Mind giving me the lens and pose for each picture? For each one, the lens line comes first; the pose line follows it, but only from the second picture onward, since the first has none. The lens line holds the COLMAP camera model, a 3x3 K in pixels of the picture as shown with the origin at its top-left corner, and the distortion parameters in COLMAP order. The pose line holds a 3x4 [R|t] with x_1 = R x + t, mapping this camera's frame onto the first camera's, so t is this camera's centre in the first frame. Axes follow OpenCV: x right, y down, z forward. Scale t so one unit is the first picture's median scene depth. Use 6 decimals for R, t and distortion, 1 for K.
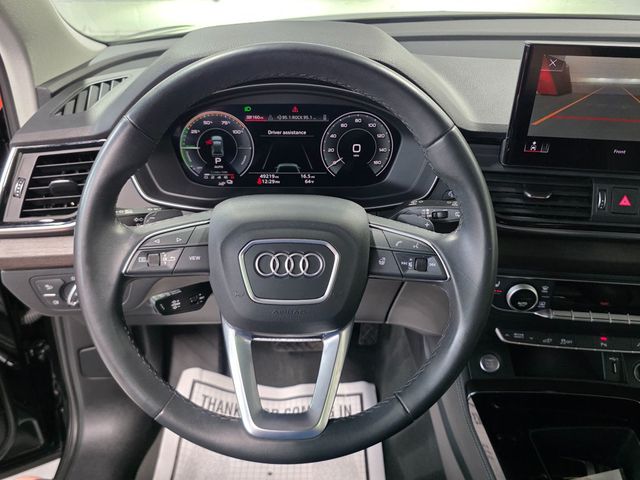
lens RADIAL K [[579.2, 0, 320.0], [0, 579.2, 240.0], [0, 0, 1]] dist [0.065710, -0.002388]
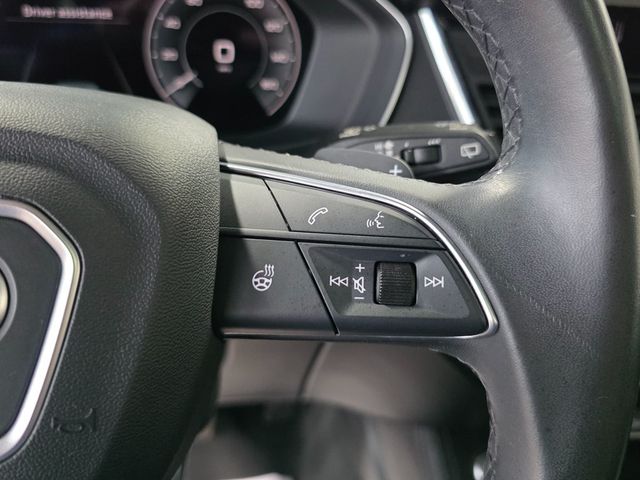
lens RADIAL K [[579.2, 0, 320.0], [0, 579.2, 240.0], [0, 0, 1]] dist [0.065710, -0.002388]
pose [[0.990099, -0.031556, 0.136777, 0.095598], [0.038634, 0.998031, -0.049410, 0.032945], [-0.134948, 0.054206, 0.989369, 0.703820]]
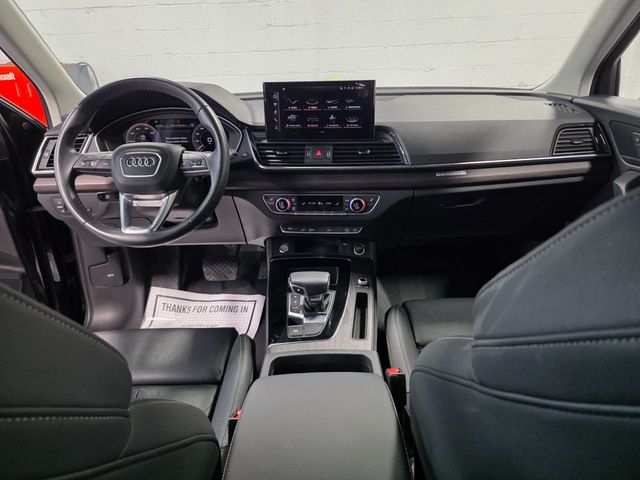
lens RADIAL K [[437.2, 0, 318.3], [0, 437.2, 241.7], [0, 0, 1]] dist [0.064331, -0.071887]
pose [[0.998902, -0.019564, -0.042567, 0.702696], [0.013368, 0.989883, -0.141258, 0.593684], [0.044899, 0.140533, 0.989057, -0.687289]]
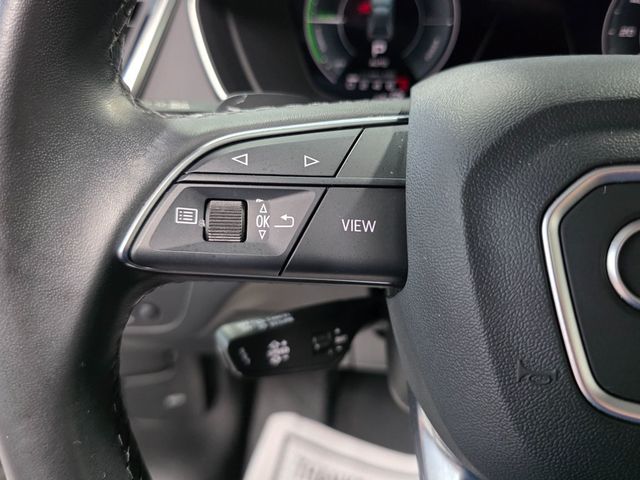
lens RADIAL K [[579.2, 0, 320.0], [0, 579.2, 240.0], [0, 0, 1]] dist [0.065710, -0.002388]
pose [[0.985535, 0.068781, -0.154887, -0.182501], [-0.071397, 0.997383, -0.011387, 0.041740], [0.153698, 0.022281, 0.987867, 0.682026]]
